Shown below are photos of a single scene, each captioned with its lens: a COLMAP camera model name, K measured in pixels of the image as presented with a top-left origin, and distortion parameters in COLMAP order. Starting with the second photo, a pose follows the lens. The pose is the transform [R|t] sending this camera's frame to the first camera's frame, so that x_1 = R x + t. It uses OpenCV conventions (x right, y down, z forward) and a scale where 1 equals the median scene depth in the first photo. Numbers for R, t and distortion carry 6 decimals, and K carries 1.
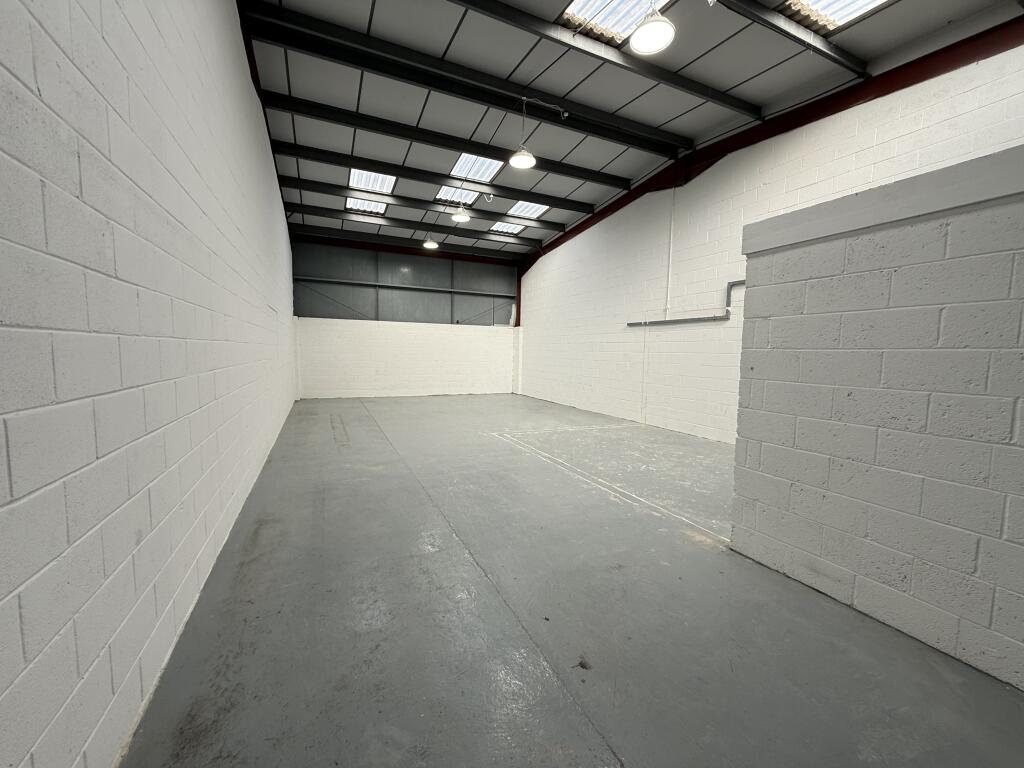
lens RADIAL K [[409.3, 0, 513.7], [0, 409.3, 385.2], [0, 0, 1]] dist [-0.001897, 0.001419]
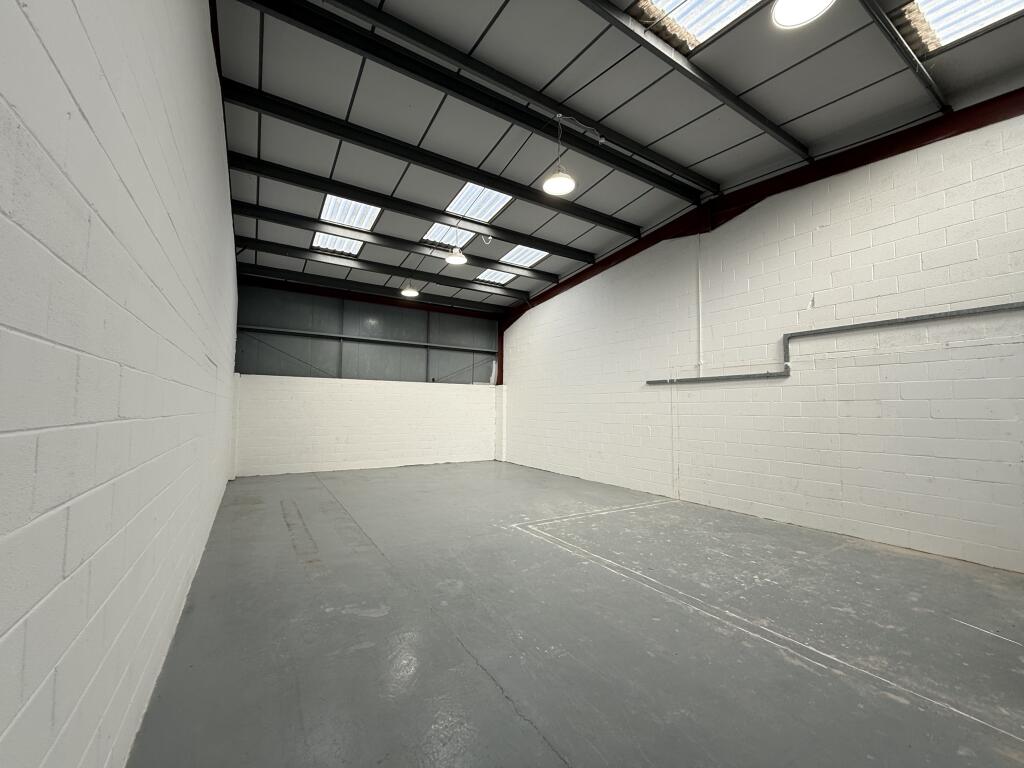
lens RADIAL K [[409.3, 0, 513.5], [0, 409.3, 385.9], [0, 0, 1]] dist [-0.001897, 0.001419]
pose [[0.992113, -0.002458, 0.125320, -0.124880], [0.019824, 0.990301, -0.137515, -0.028509], [-0.123767, 0.138915, 0.982540, 0.191315]]
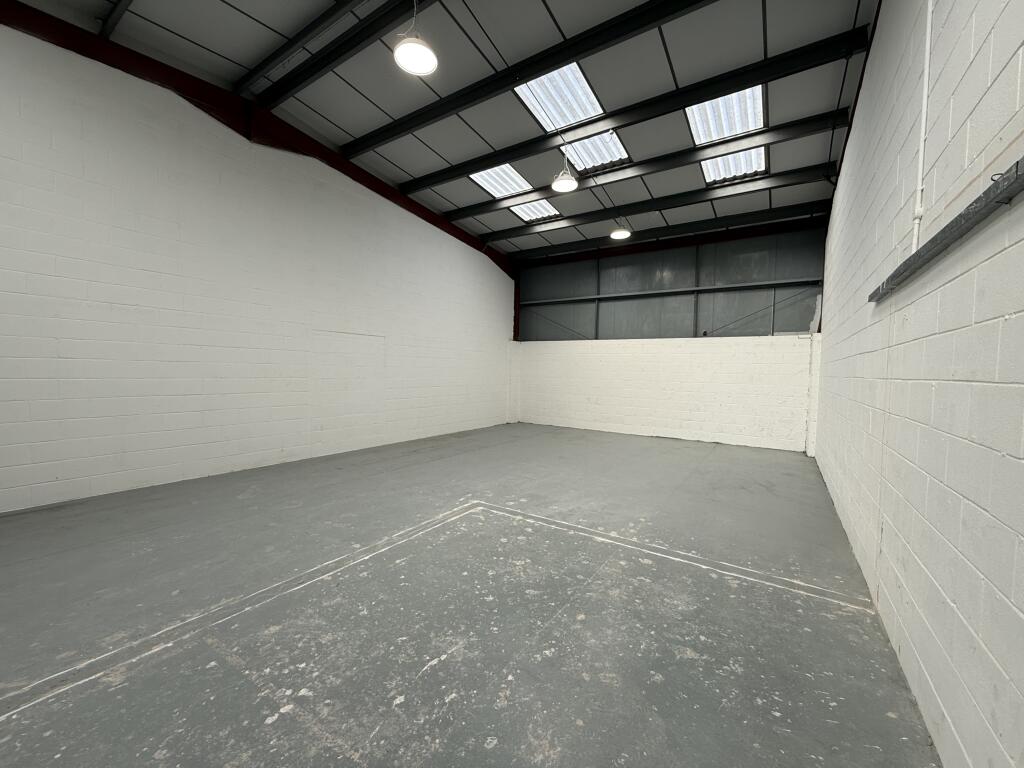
lens RADIAL K [[409.3, 0, 513.7], [0, 409.3, 387.5], [0, 0, 1]] dist [-0.001897, 0.001419]
pose [[0.526692, 0.036064, -0.849291, 0.451179], [-0.073218, 0.997311, -0.003058, -0.065919], [0.846897, 0.063794, 0.527917, 0.618356]]
